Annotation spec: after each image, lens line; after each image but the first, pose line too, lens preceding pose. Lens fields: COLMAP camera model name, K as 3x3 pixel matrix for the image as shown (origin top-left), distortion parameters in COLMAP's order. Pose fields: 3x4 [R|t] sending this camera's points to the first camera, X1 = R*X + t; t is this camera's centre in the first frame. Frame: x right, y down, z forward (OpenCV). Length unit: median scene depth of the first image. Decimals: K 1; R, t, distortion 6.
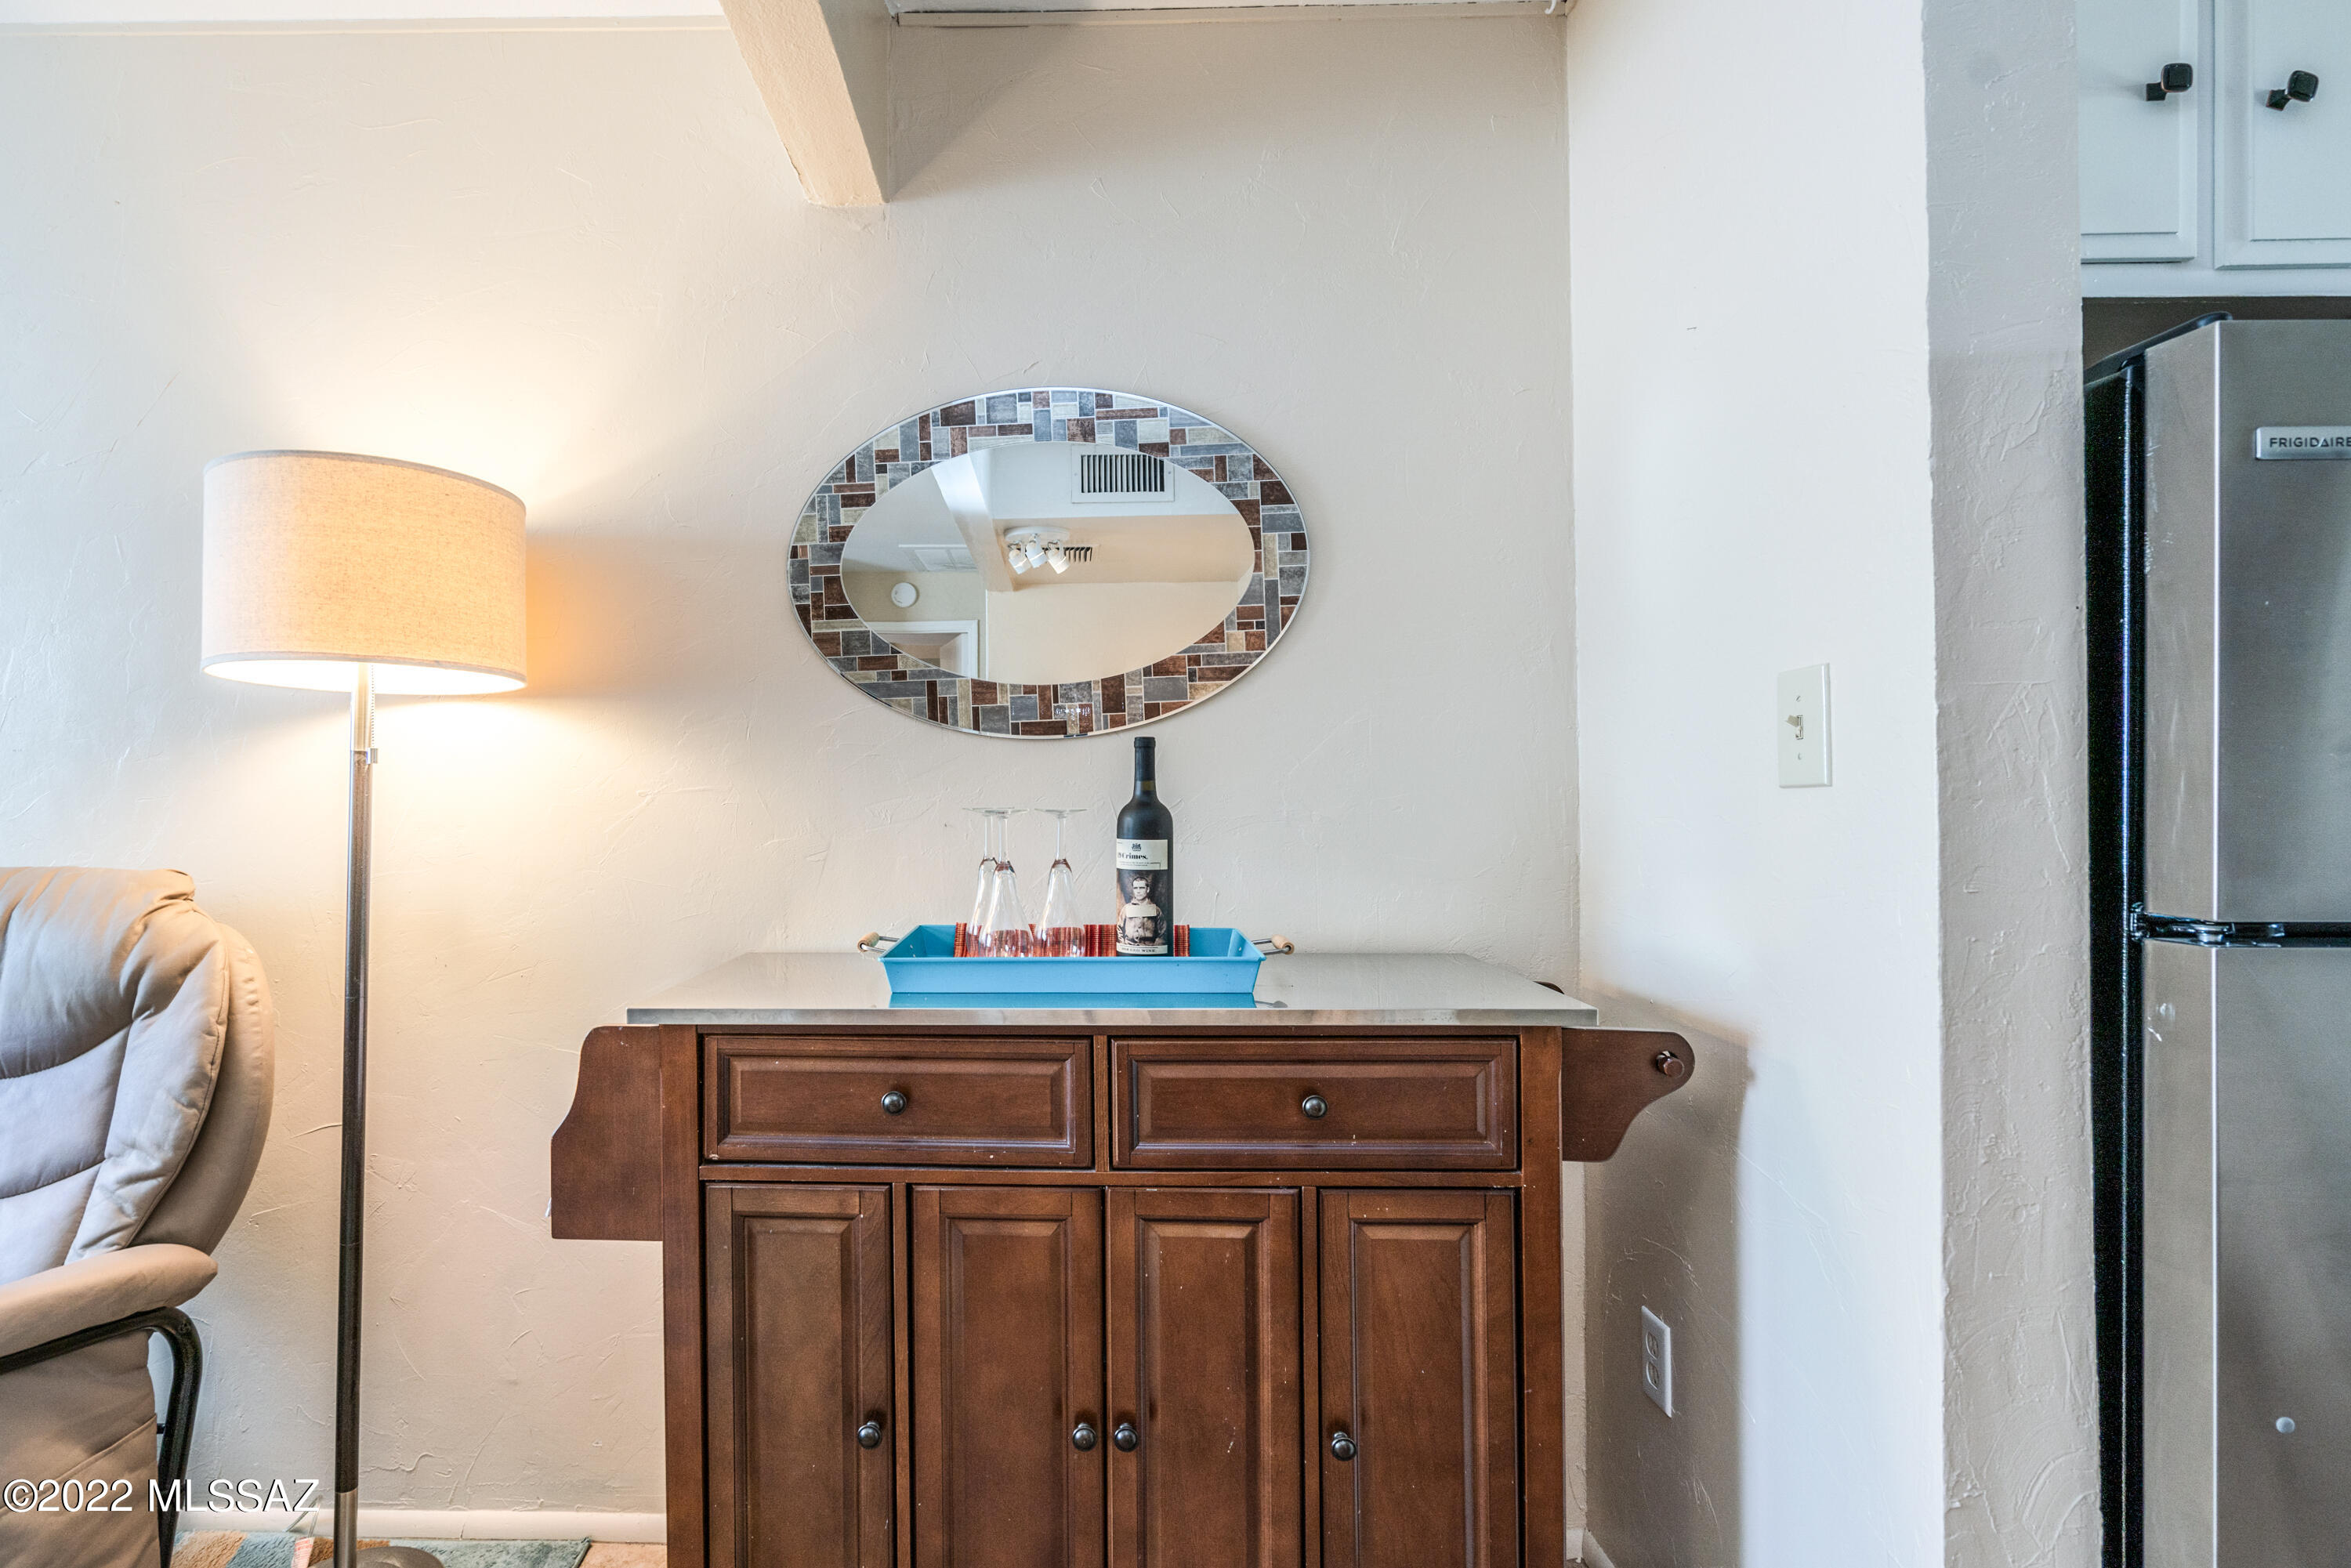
lens RADIAL K [[1135.6, 0, 1054.6], [0, 1135.6, 795.9], [0, 0, 1]] dist [0.002756, 0.000943]
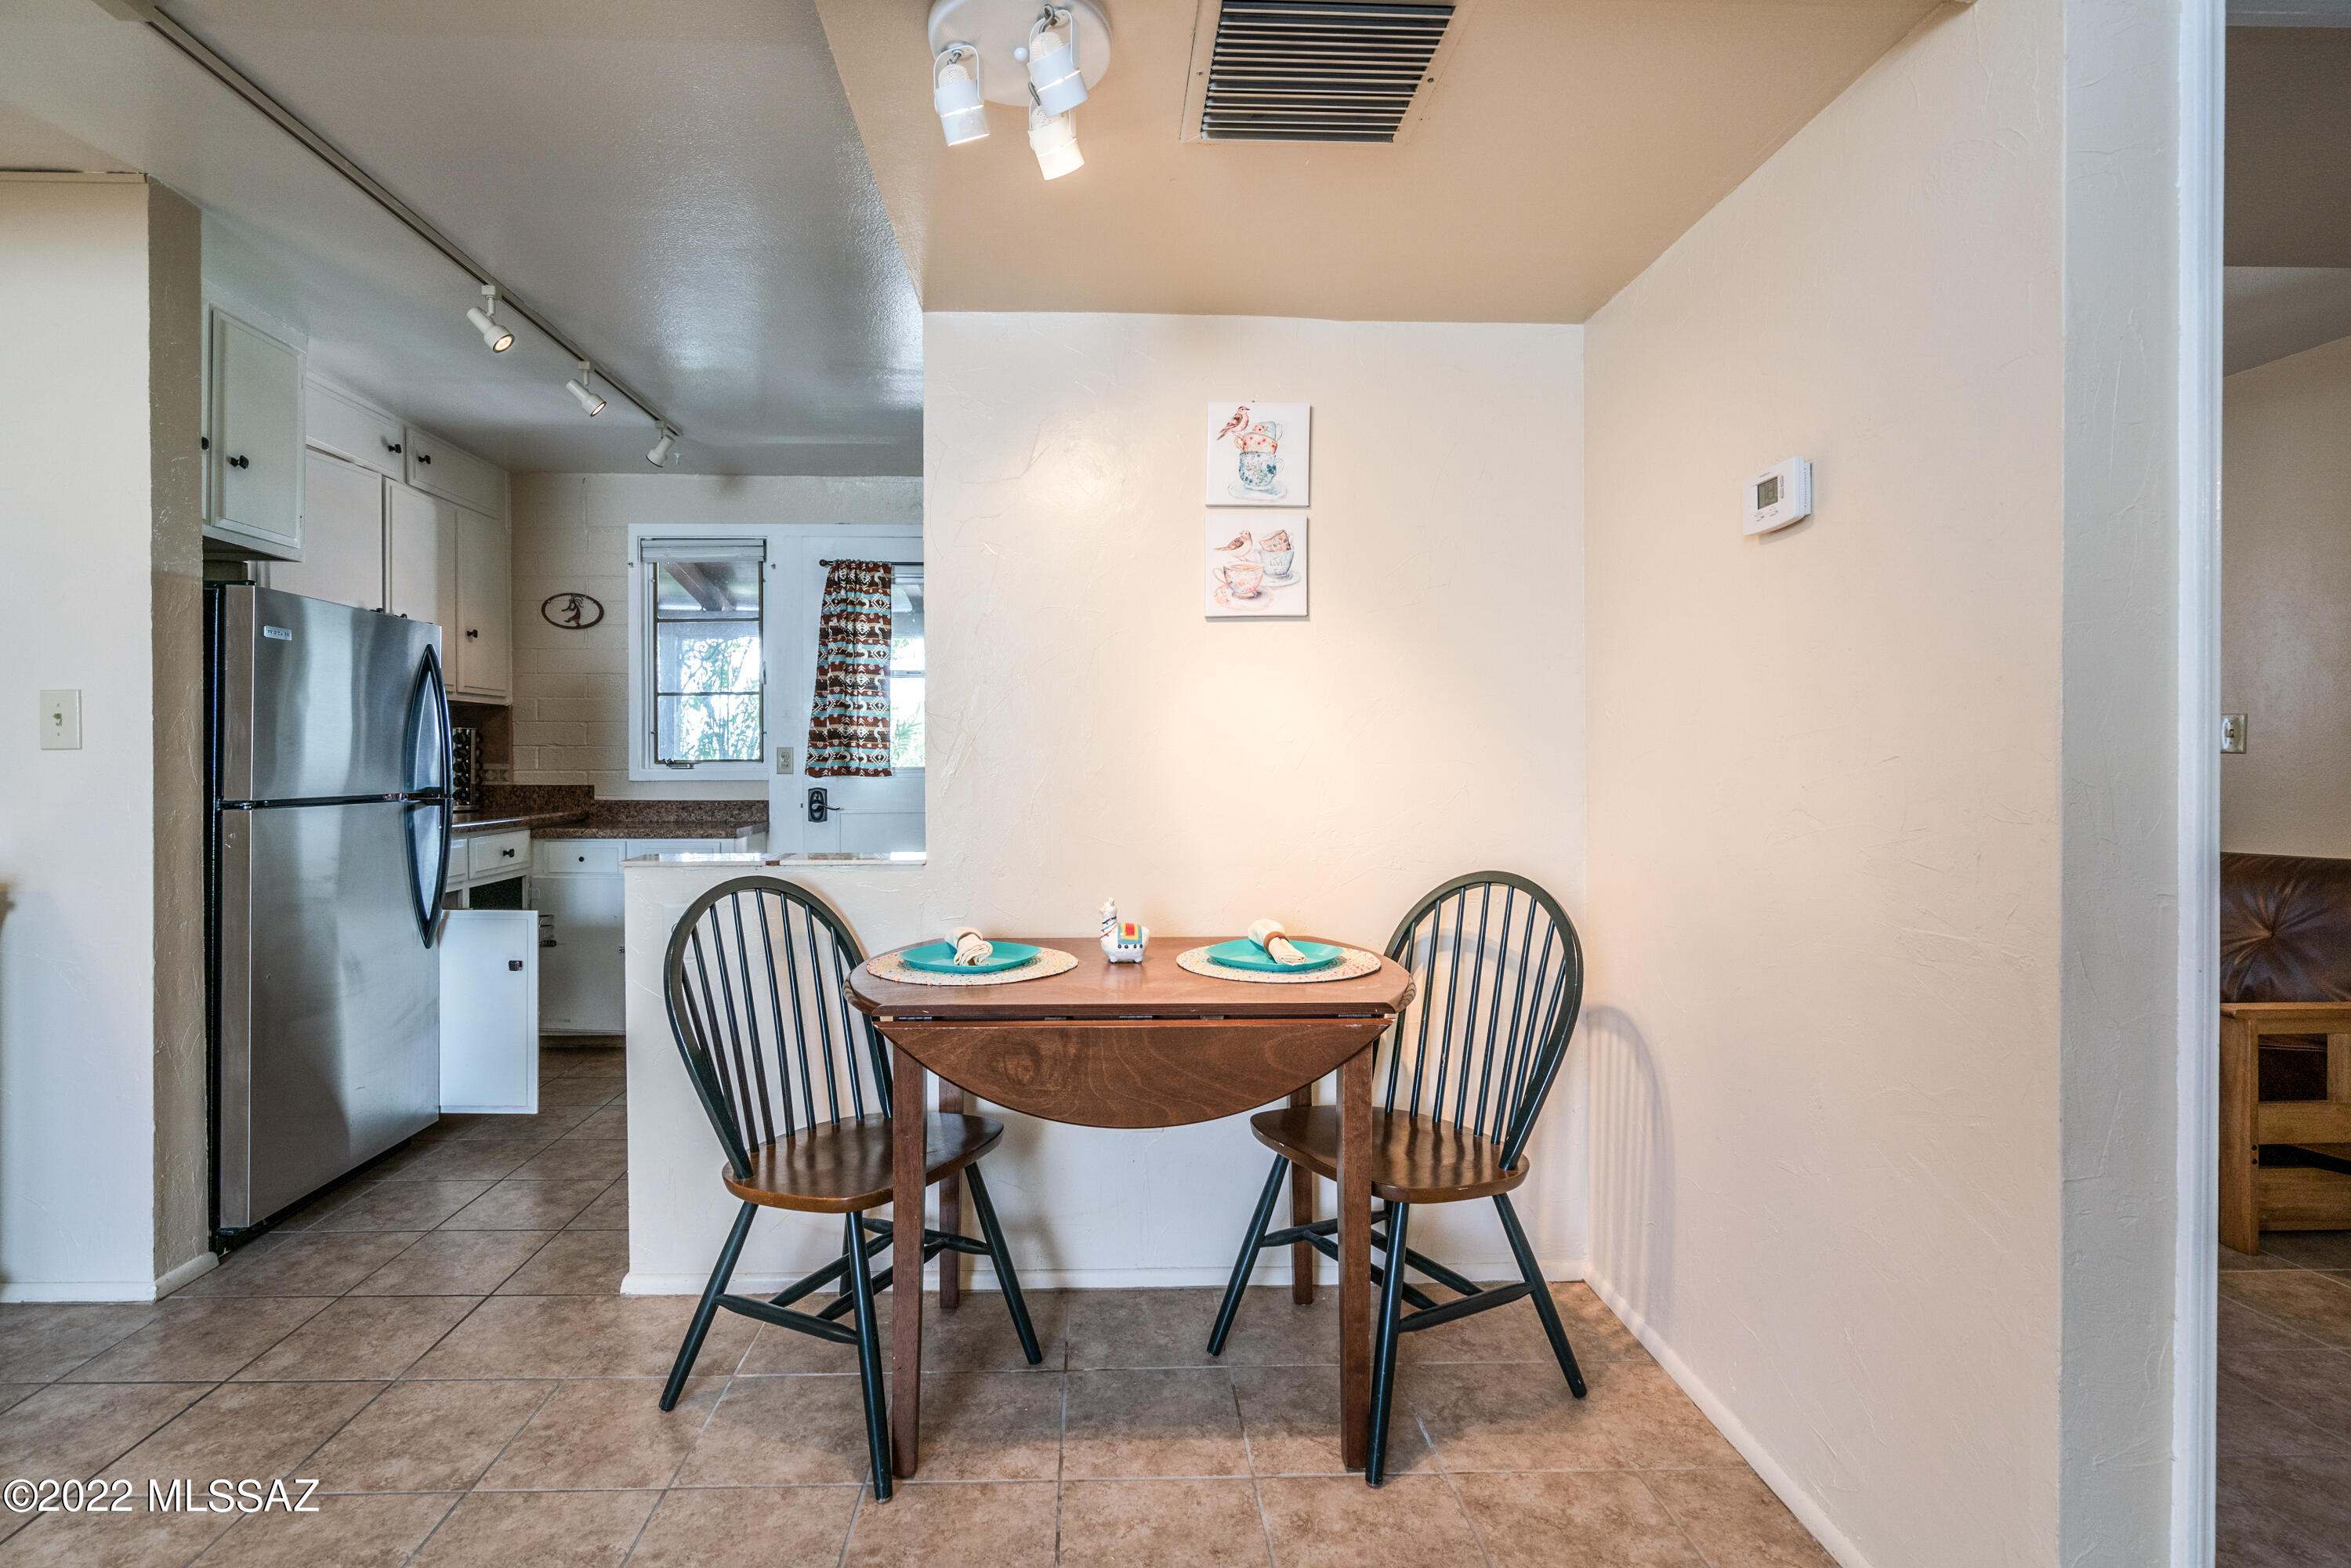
lens RADIAL K [[1117.2, 0, 1157.0], [0, 1117.2, 766.0], [0, 0, 1]] dist [-0.005004, 0.000399]
pose [[-0.077314, -0.003237, 0.997002, -1.717562], [-0.008878, 0.999957, 0.002558, -0.001307], [-0.996967, -0.008654, -0.077339, -0.915253]]
